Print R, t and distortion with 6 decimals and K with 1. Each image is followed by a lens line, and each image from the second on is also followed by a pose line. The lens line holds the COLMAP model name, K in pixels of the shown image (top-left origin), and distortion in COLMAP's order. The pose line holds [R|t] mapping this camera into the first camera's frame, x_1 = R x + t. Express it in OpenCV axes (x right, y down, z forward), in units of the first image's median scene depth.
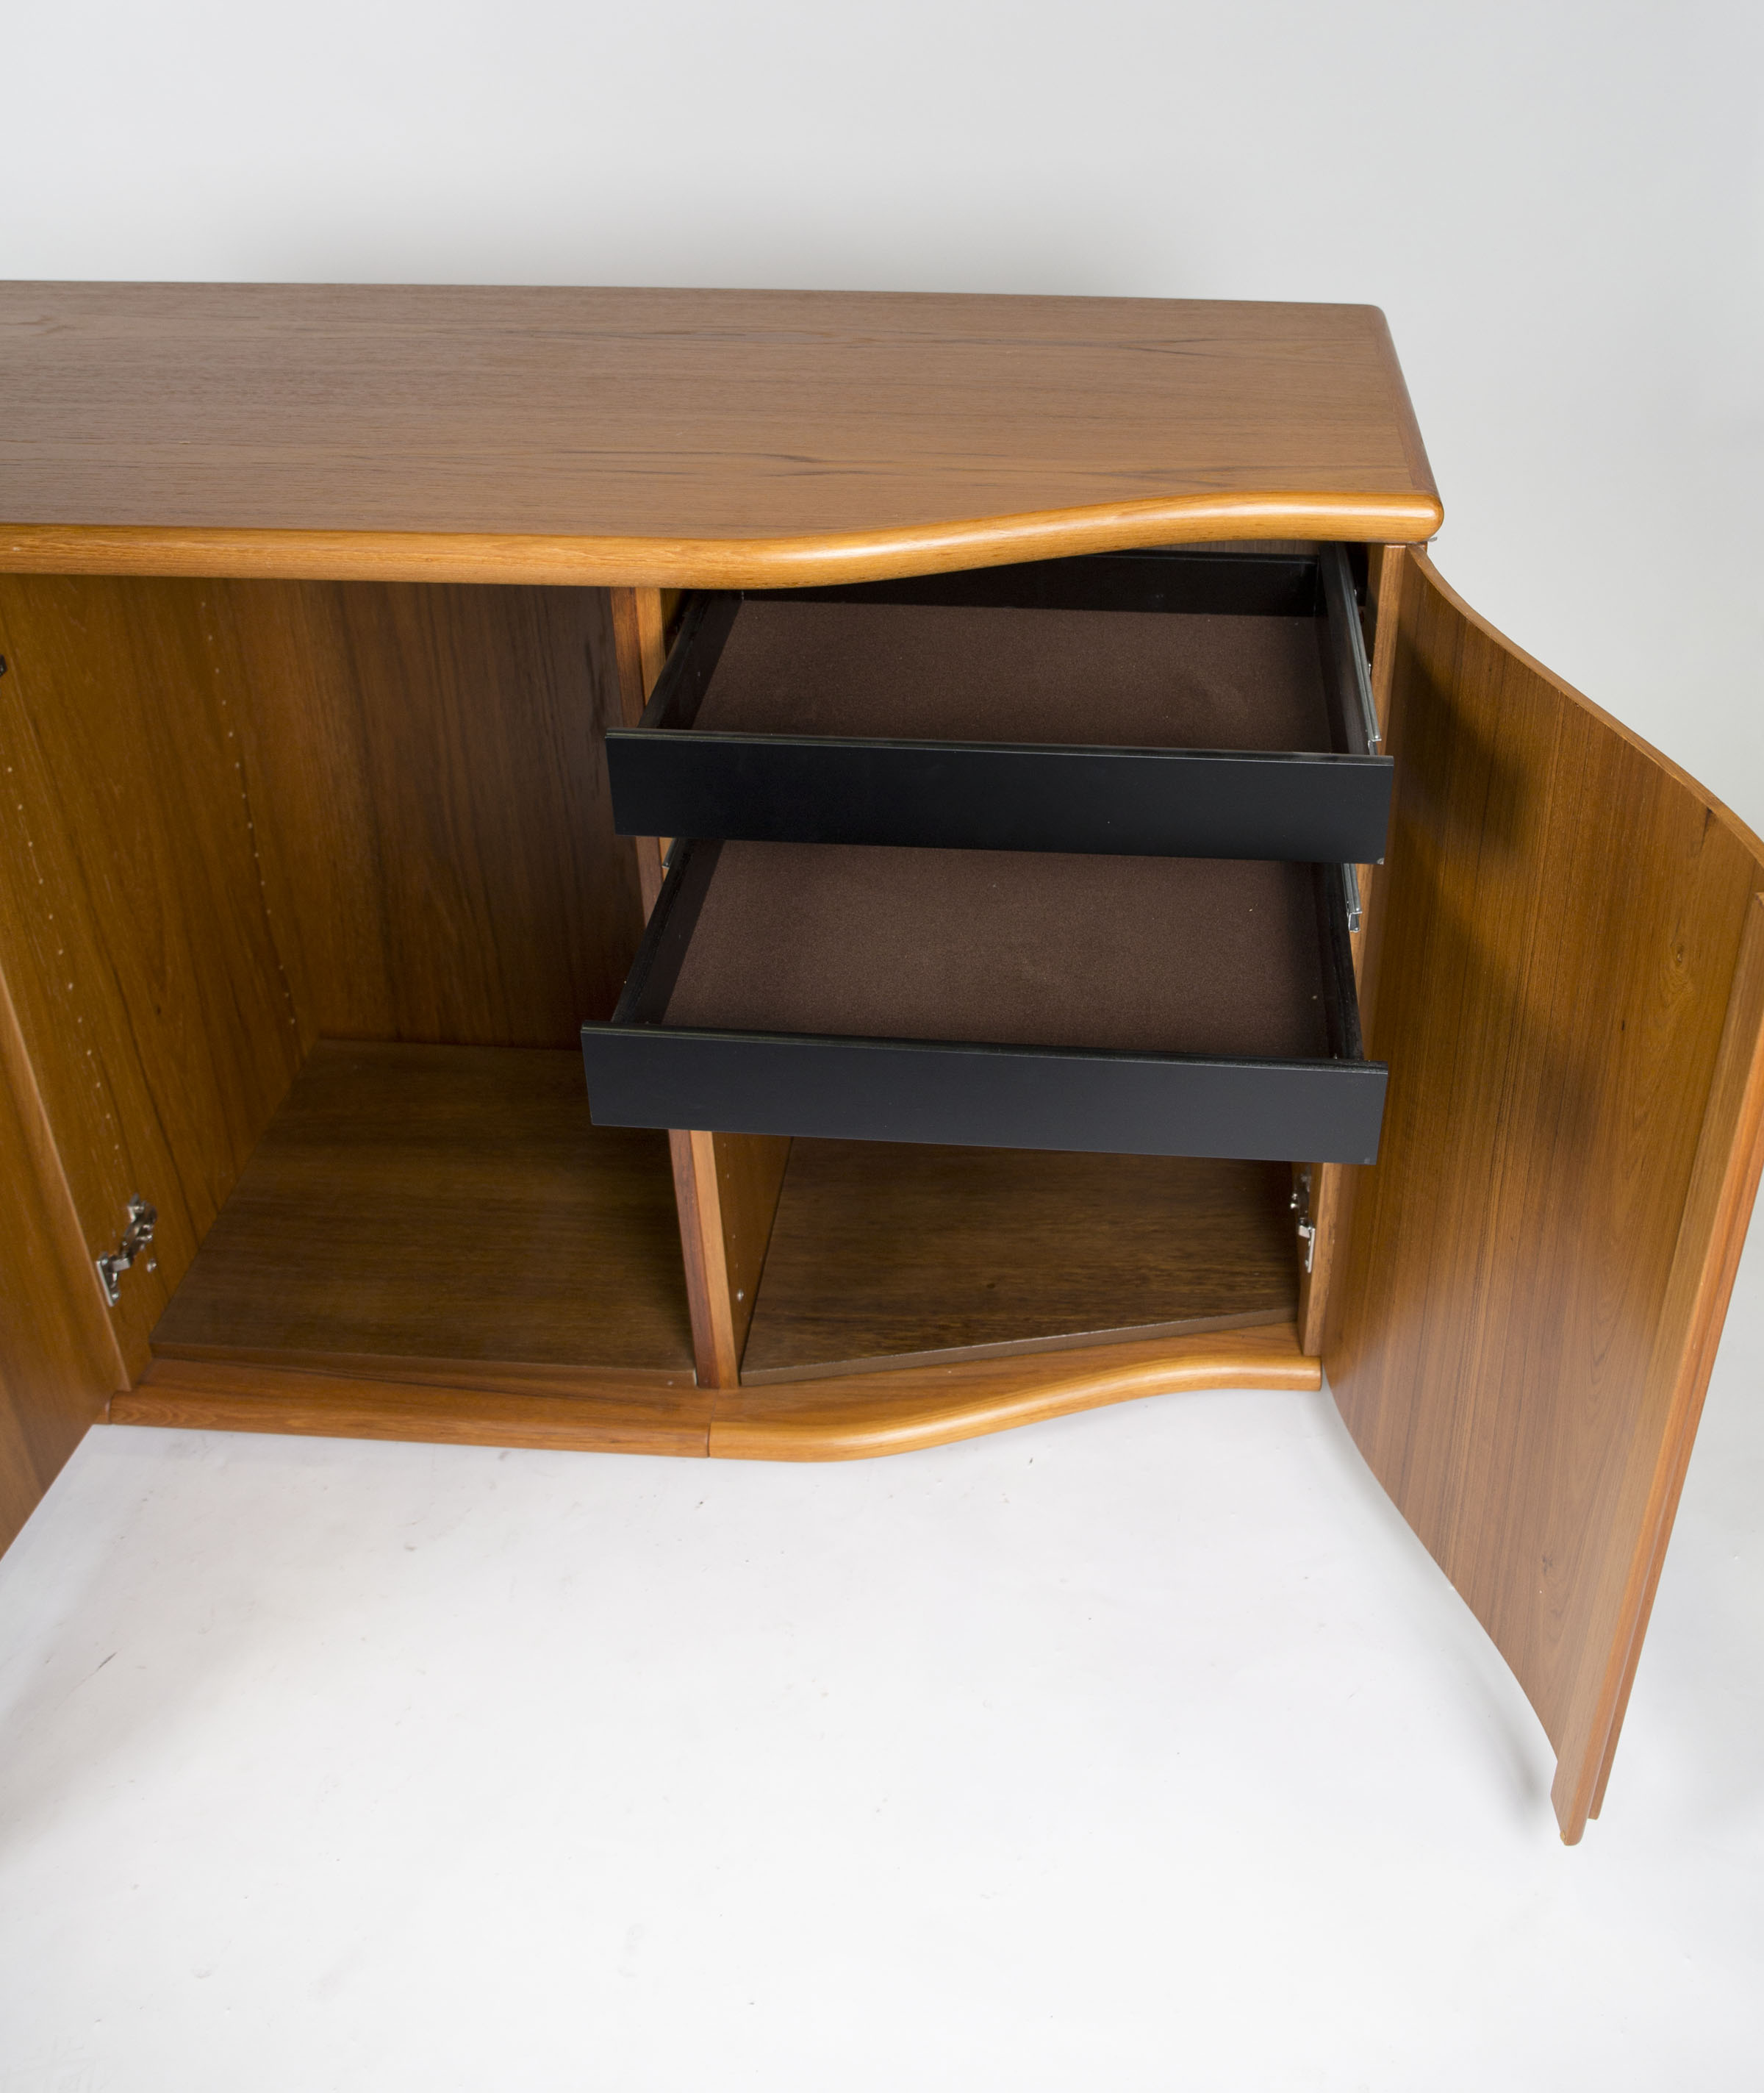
lens RADIAL K [[2121.8, 0, 1011.7], [0, 2121.8, 861.7], [0, 0, 1]] dist [-0.066801, 0.004774]
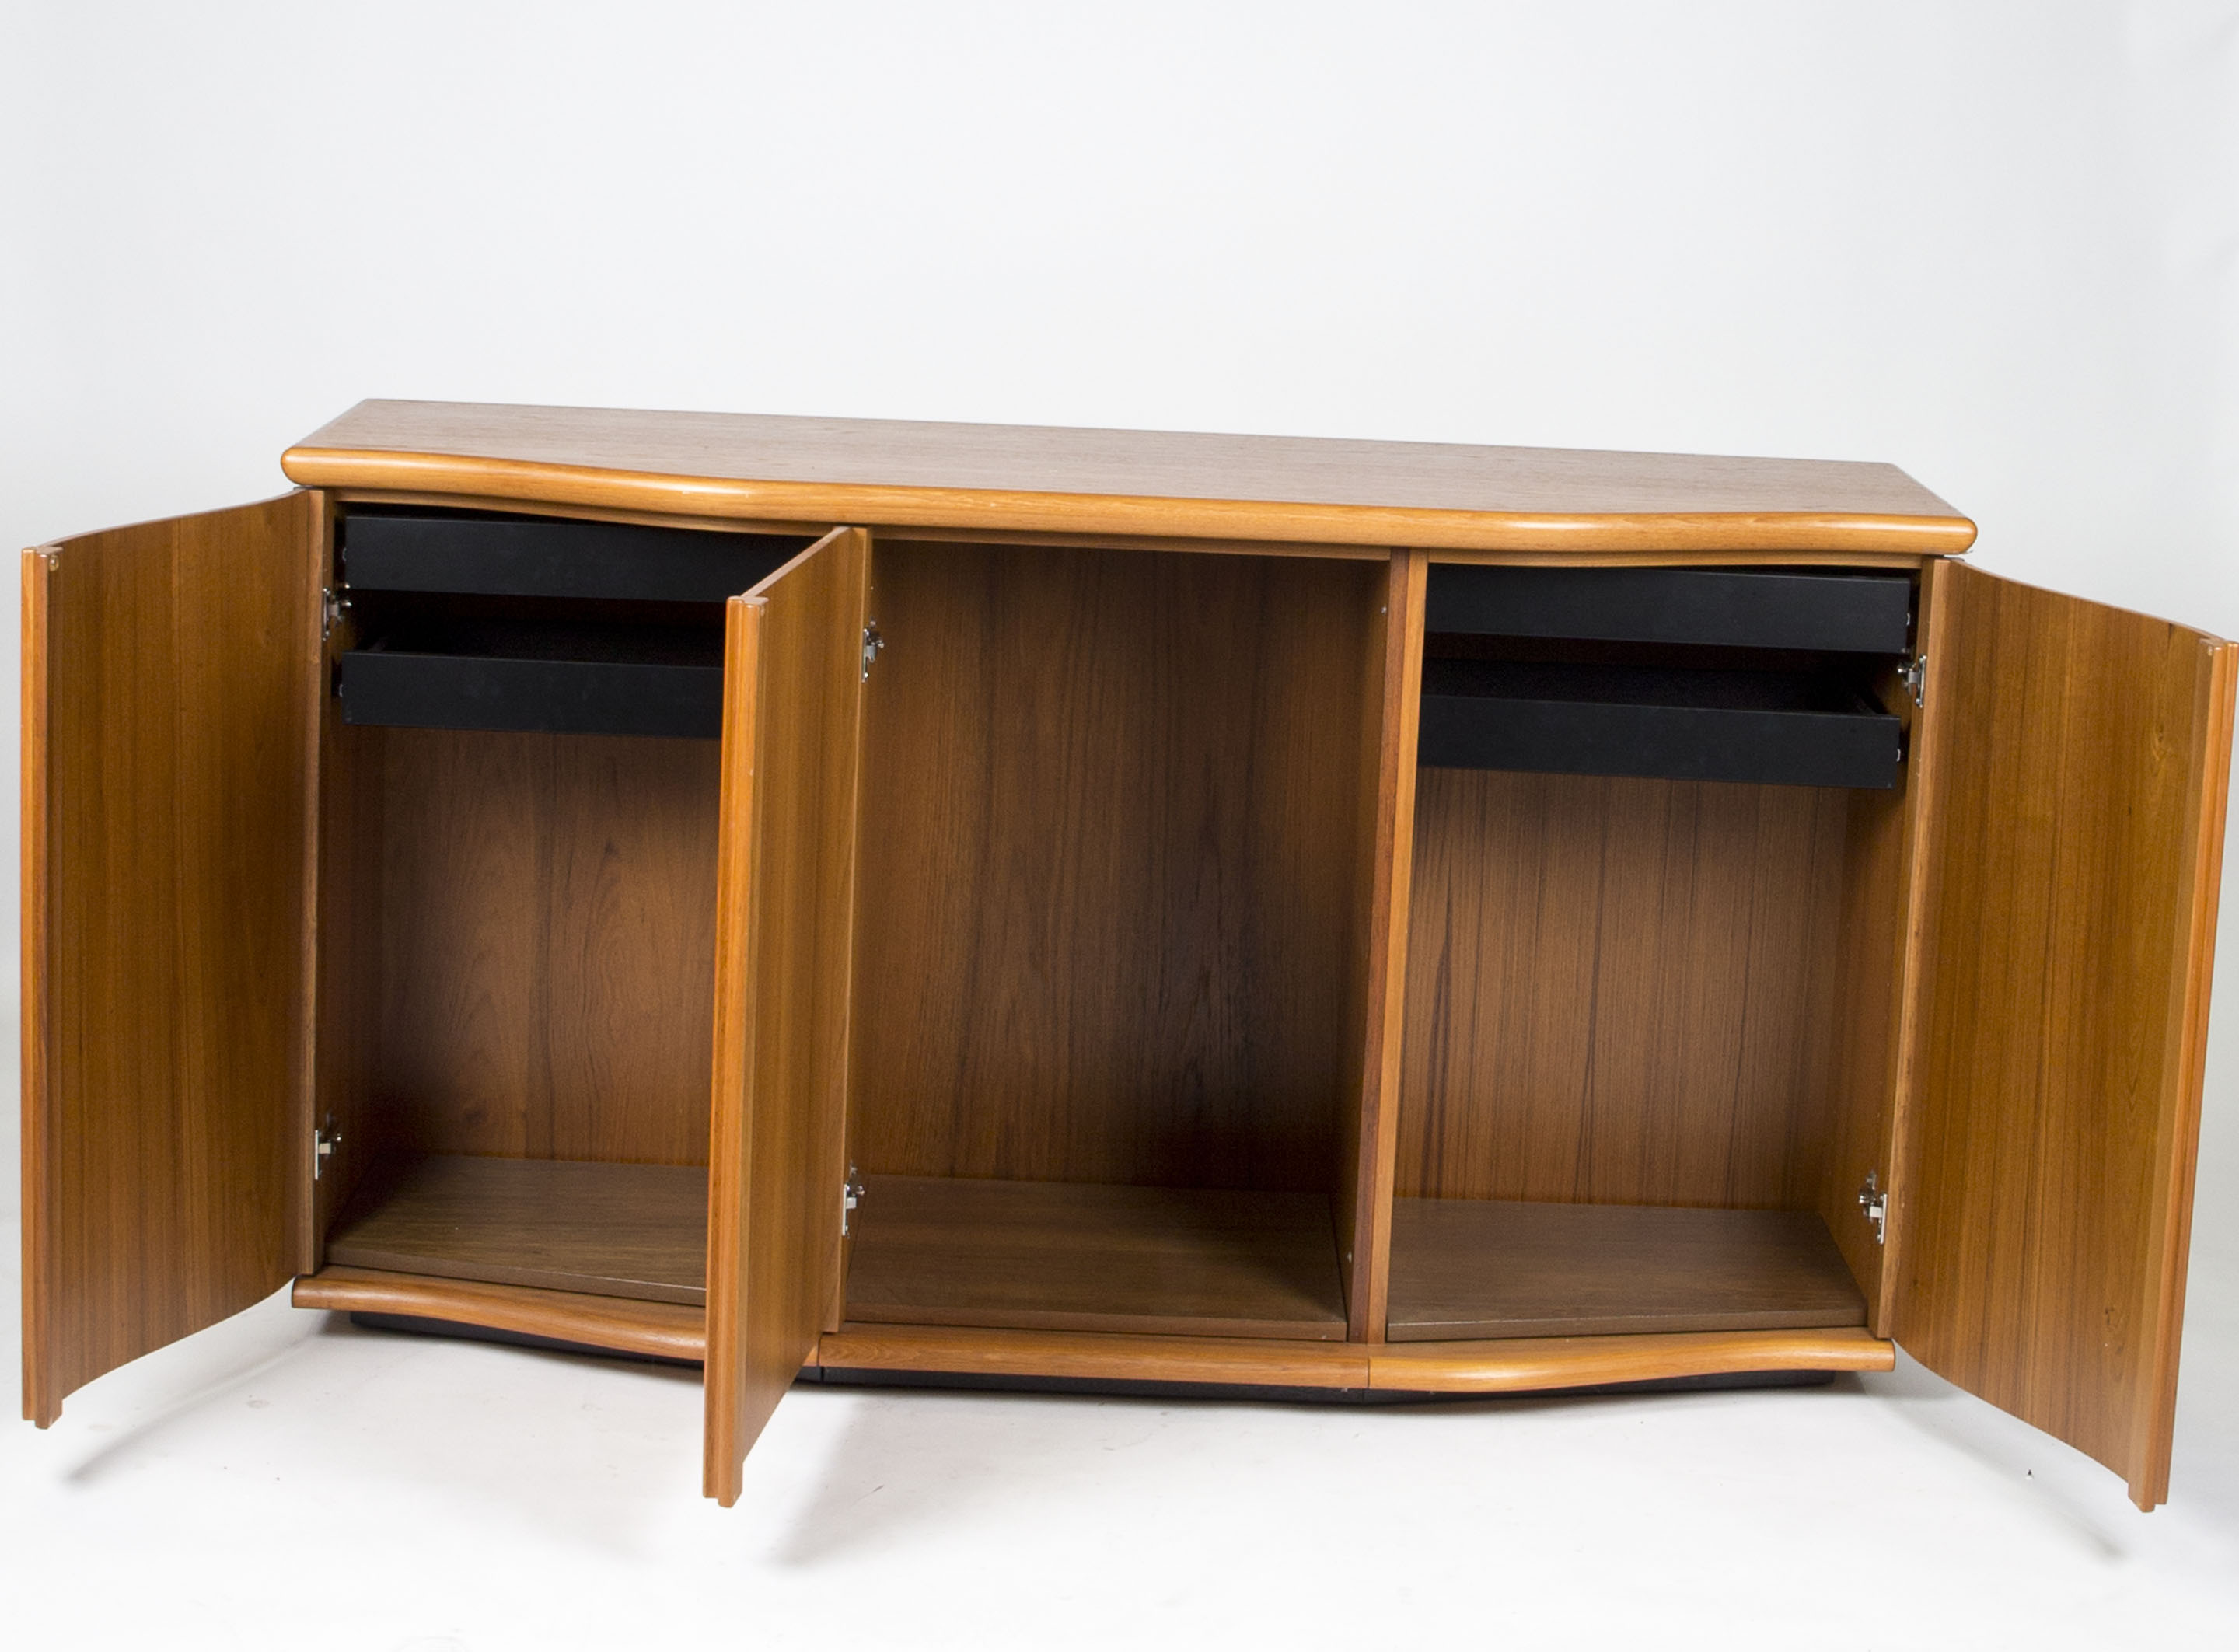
lens RADIAL K [[4457.4, 0, 1122.5], [0, 4457.4, 712.1], [0, 0, 1]] dist [-0.079883, -0.286086]
pose [[0.997429, 0.028917, 0.065563, -0.433434], [-0.002584, 0.928878, -0.370377, 0.814789], [-0.071610, 0.369255, 0.926565, -1.298714]]
